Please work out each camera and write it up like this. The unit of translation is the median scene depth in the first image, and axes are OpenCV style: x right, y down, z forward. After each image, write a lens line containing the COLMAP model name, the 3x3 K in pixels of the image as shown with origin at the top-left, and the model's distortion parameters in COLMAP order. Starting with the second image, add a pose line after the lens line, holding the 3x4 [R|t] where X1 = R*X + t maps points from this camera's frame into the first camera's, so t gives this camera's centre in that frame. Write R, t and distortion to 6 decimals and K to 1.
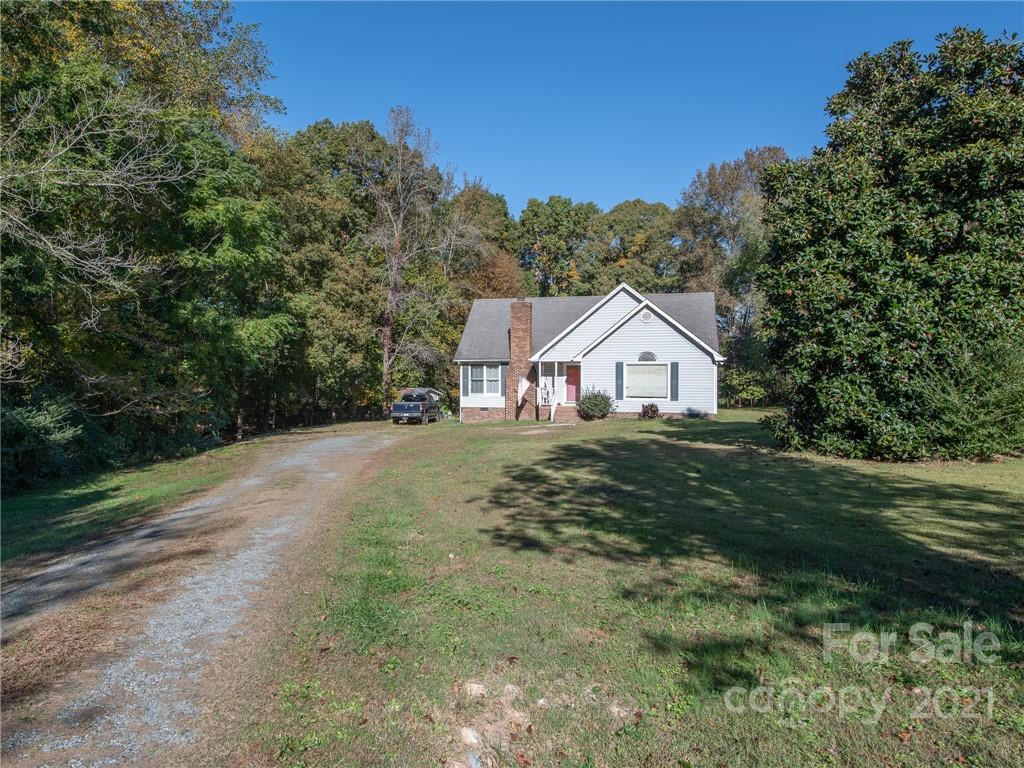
lens RADIAL K [[639.0, 0, 467.3], [0, 639.0, 372.3], [0, 0, 1]] dist [-0.001871, -0.003938]
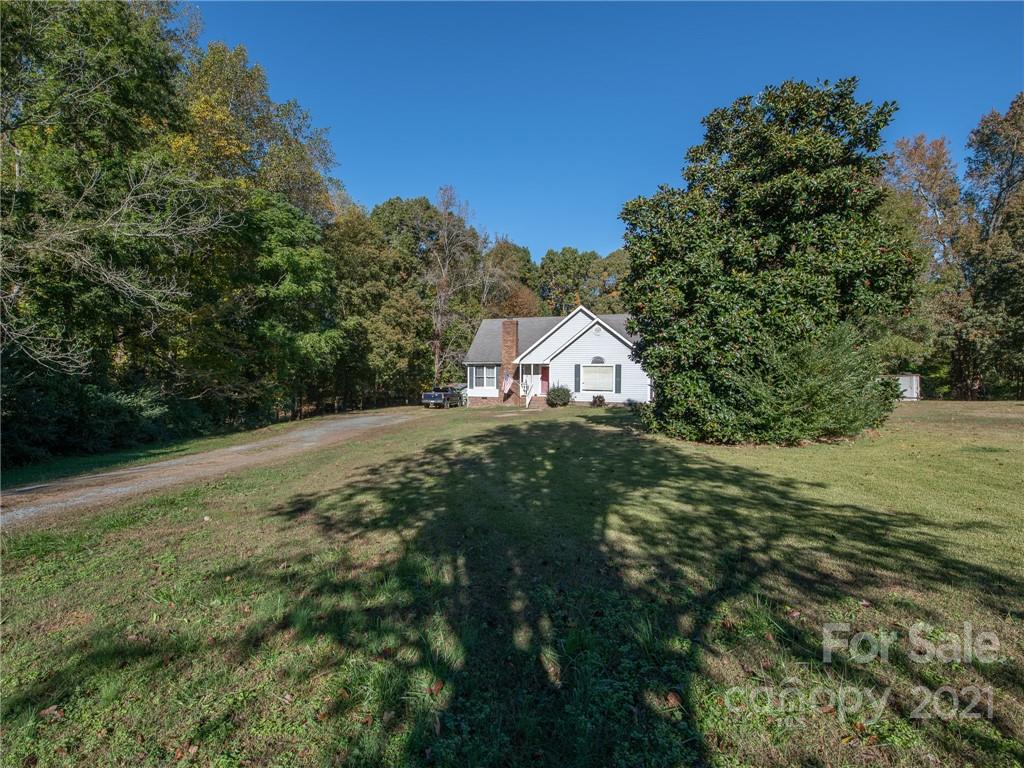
lens RADIAL K [[441.2, 0, 474.6], [0, 441.2, 376.3], [0, 0, 1]] dist [-0.013153, -0.002700]
pose [[0.995008, 0.006569, -0.099582, 0.110313], [-0.005856, 0.999955, 0.007449, 0.003393], [0.099627, -0.006829, 0.995001, 0.050930]]
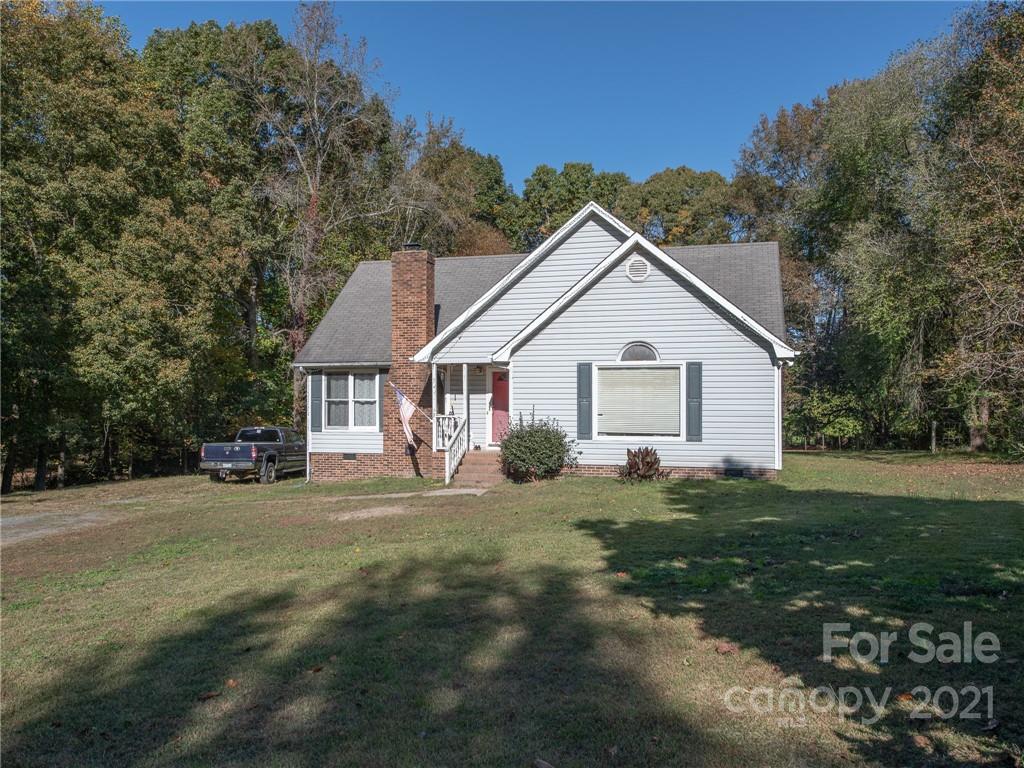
lens RADIAL K [[758.3, 0, 511.2], [0, 758.3, 386.4], [0, 0, 1]] dist [0.004858, 0.001106]
pose [[0.999850, 0.002177, 0.017175, 0.164619], [-0.001773, 0.999723, -0.023478, 0.015253], [-0.017221, 0.023444, 0.999577, 0.400359]]
